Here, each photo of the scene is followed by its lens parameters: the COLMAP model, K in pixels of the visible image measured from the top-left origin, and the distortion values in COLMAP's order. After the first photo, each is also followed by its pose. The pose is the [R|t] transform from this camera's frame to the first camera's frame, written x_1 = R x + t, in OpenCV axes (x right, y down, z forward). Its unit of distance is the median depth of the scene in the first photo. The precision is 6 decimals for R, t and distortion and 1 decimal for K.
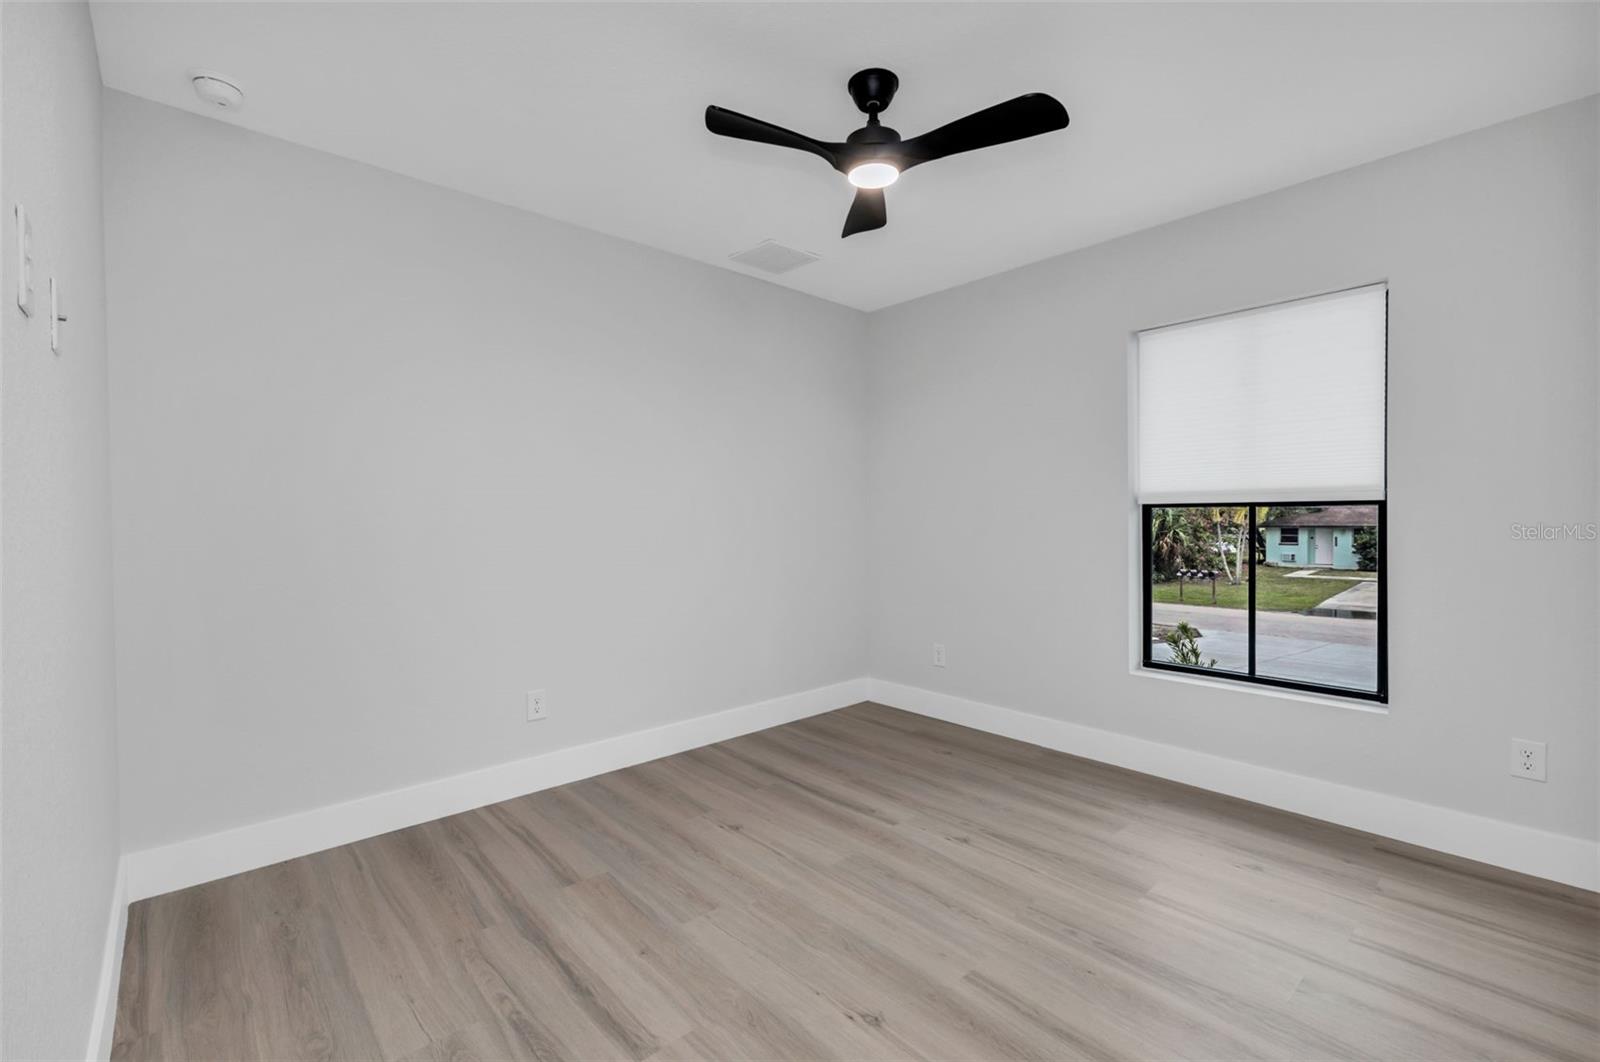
lens RADIAL K [[682.4, 0, 800.0], [0, 682.4, 531.0], [0, 0, 1]] dist [0.009273, -0.000143]
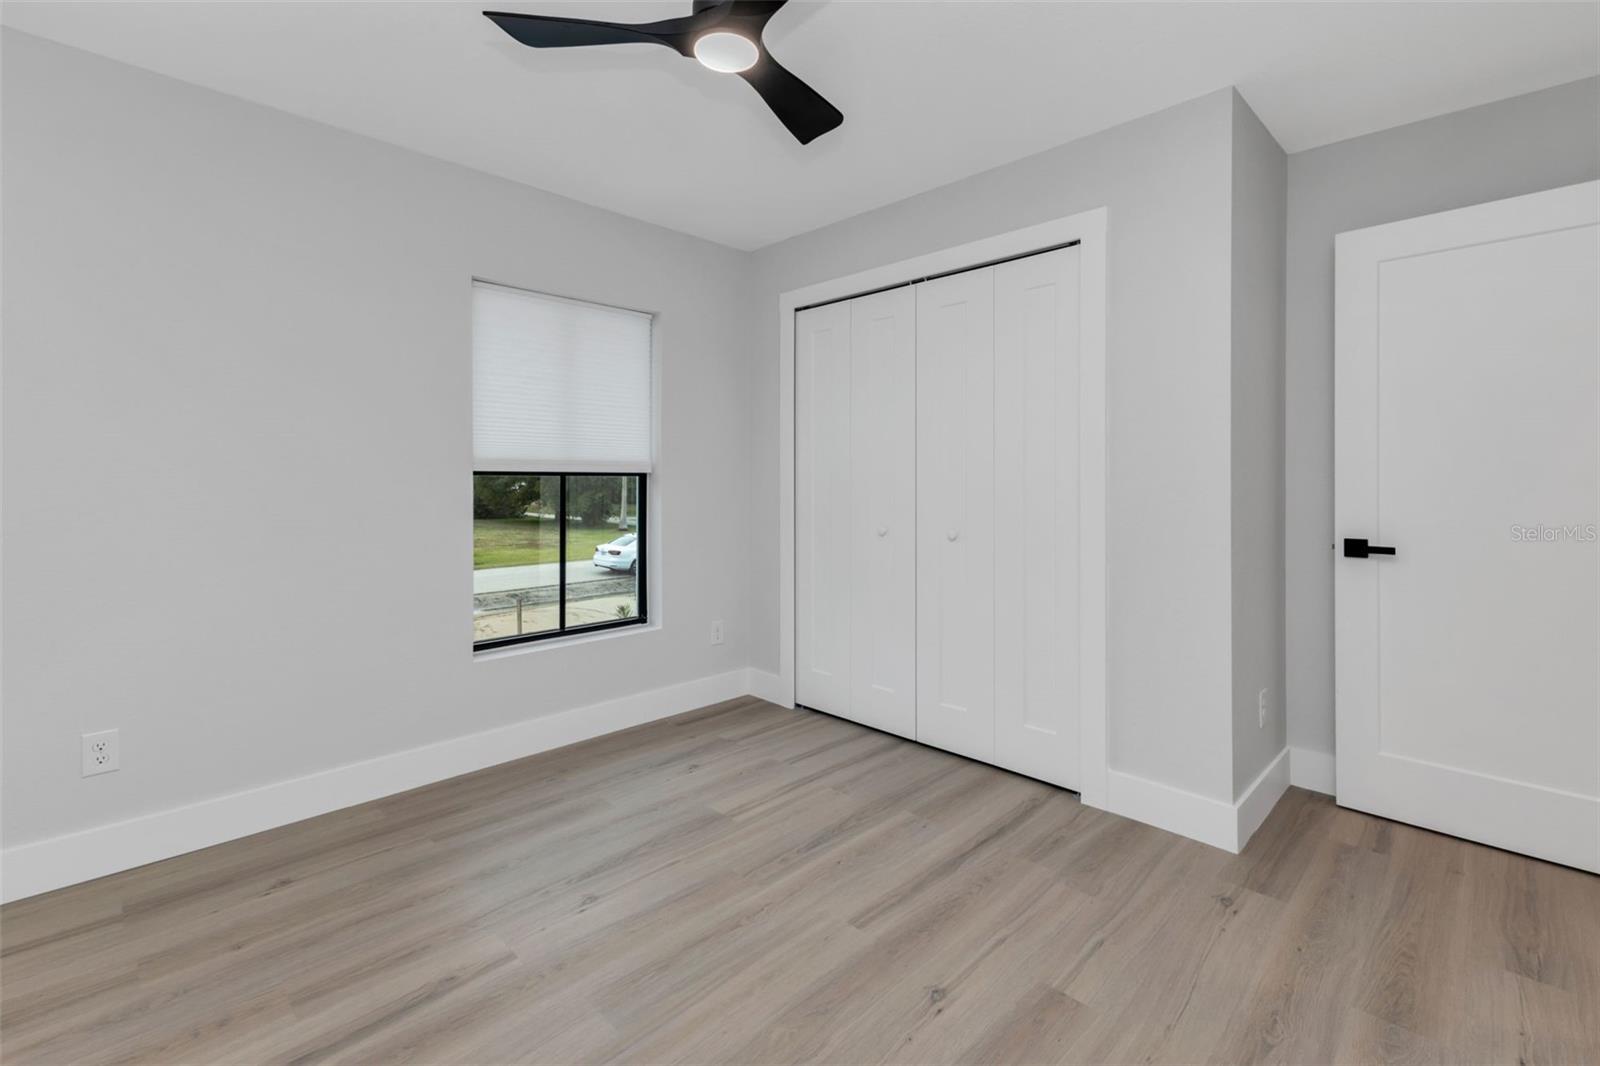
lens RADIAL K [[709.3, 0, 799.6], [0, 709.3, 480.5], [0, 0, 1]] dist [0.012266, -0.000103]
pose [[-0.053687, 0.010443, 0.998503, -0.579235], [0.017438, 0.999803, -0.009519, -0.012337], [-0.998406, 0.016901, -0.053858, 0.784321]]
